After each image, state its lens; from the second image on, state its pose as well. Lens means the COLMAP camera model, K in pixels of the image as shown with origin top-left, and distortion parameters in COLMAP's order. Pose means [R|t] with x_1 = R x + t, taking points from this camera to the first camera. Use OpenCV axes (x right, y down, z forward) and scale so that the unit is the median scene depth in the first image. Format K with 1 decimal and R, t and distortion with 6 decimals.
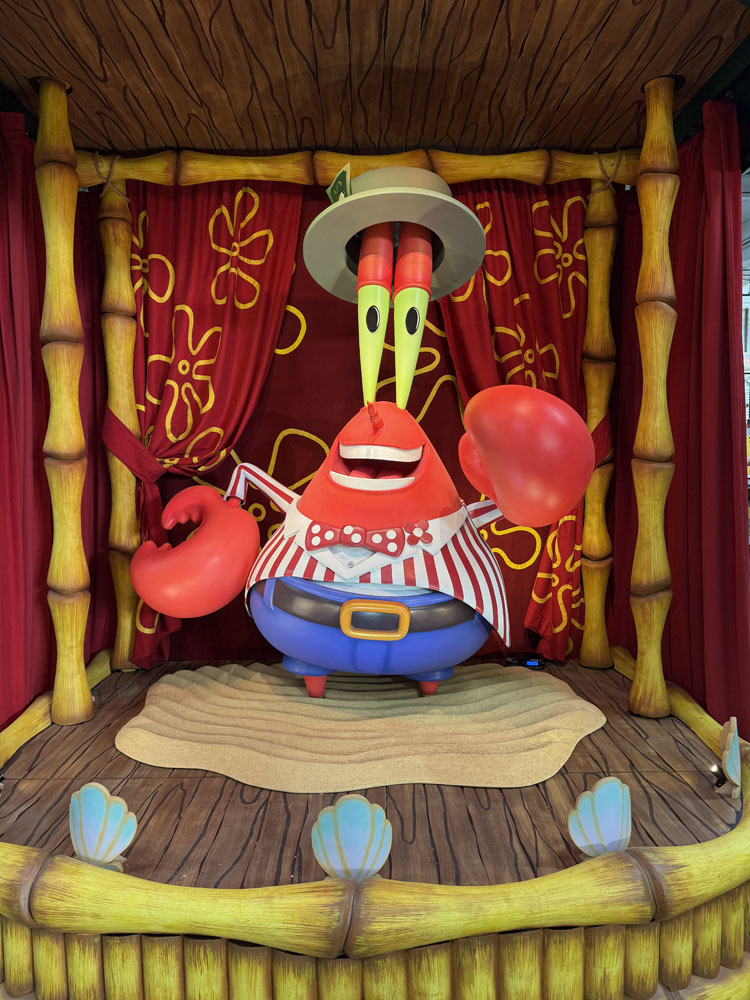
lens RADIAL K [[699.3, 0, 375.8], [0, 699.3, 509.3], [0, 0, 1]] dist [0.002233, -0.023445]
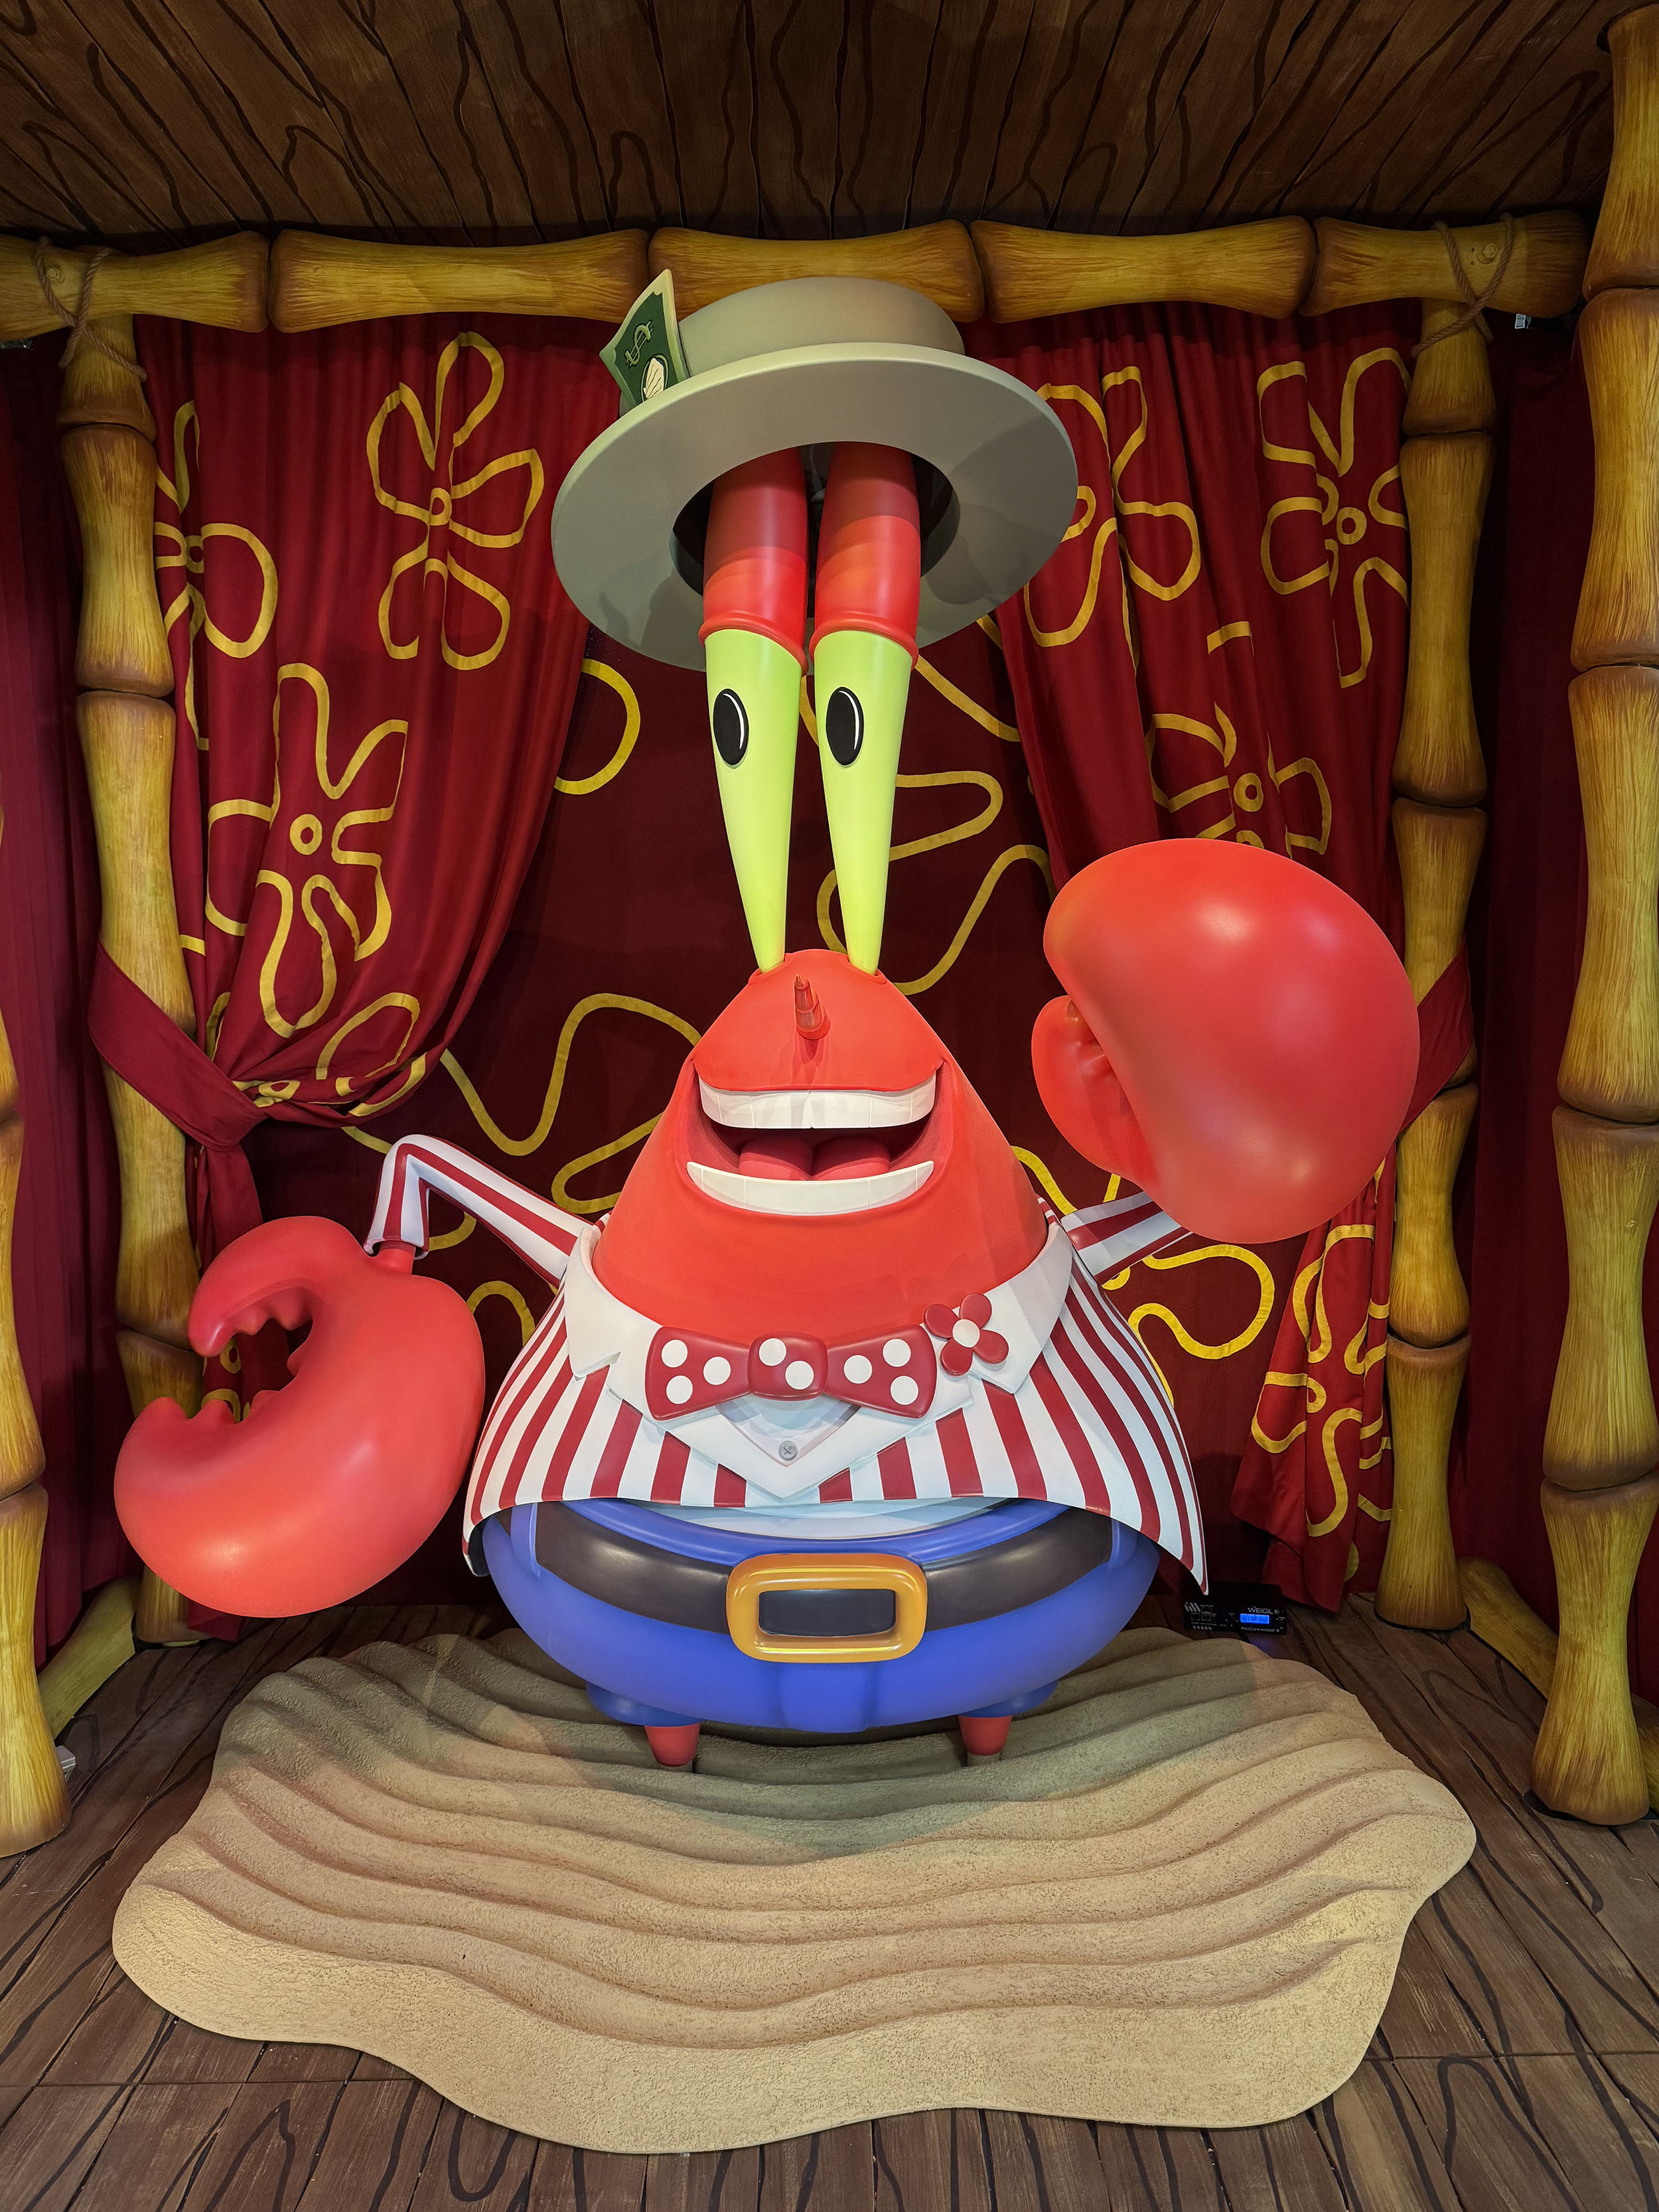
lens RADIAL K [[1604.1, 0, 824.9], [0, 1604.1, 1122.2], [0, 0, 1]] dist [-0.011882, -0.003906]
pose [[0.999954, -0.008848, -0.003569, -0.001074], [0.009000, 0.998943, 0.045066, -0.091971], [0.003166, -0.045096, 0.998978, 0.162560]]
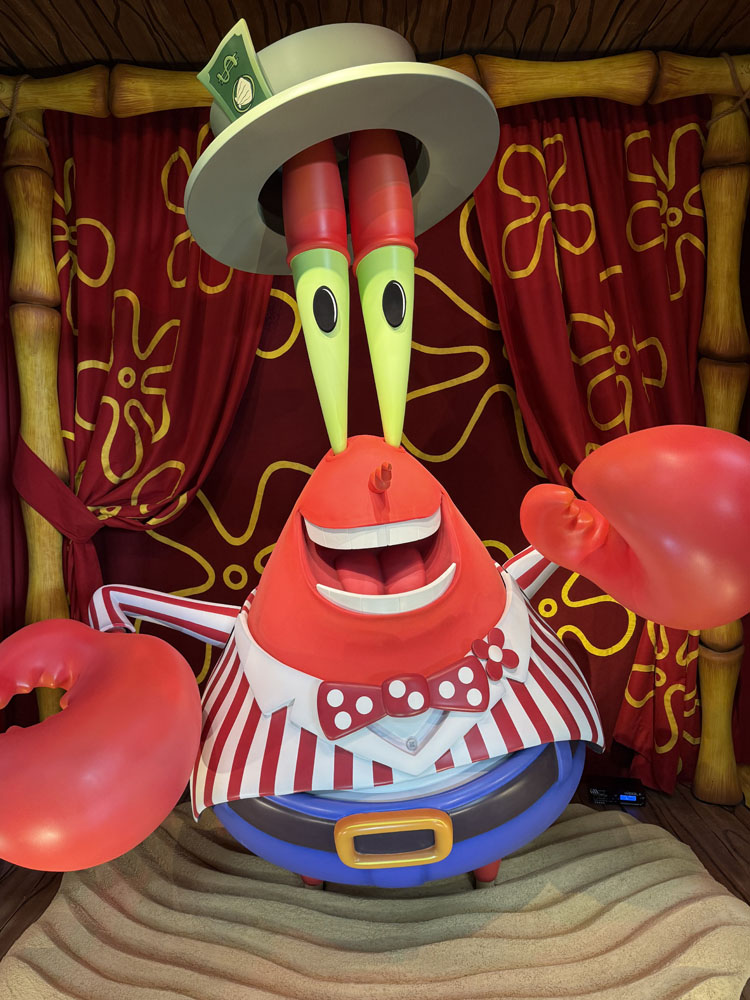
lens RADIAL K [[725.2, 0, 374.4], [0, 725.2, 503.6], [0, 0, 1]] dist [-0.011882, -0.003906]
pose [[0.999508, -0.006204, -0.030745, -0.004391], [0.006248, 0.999980, 0.001323, -0.079619], [0.030736, -0.001515, 0.999526, 0.292579]]
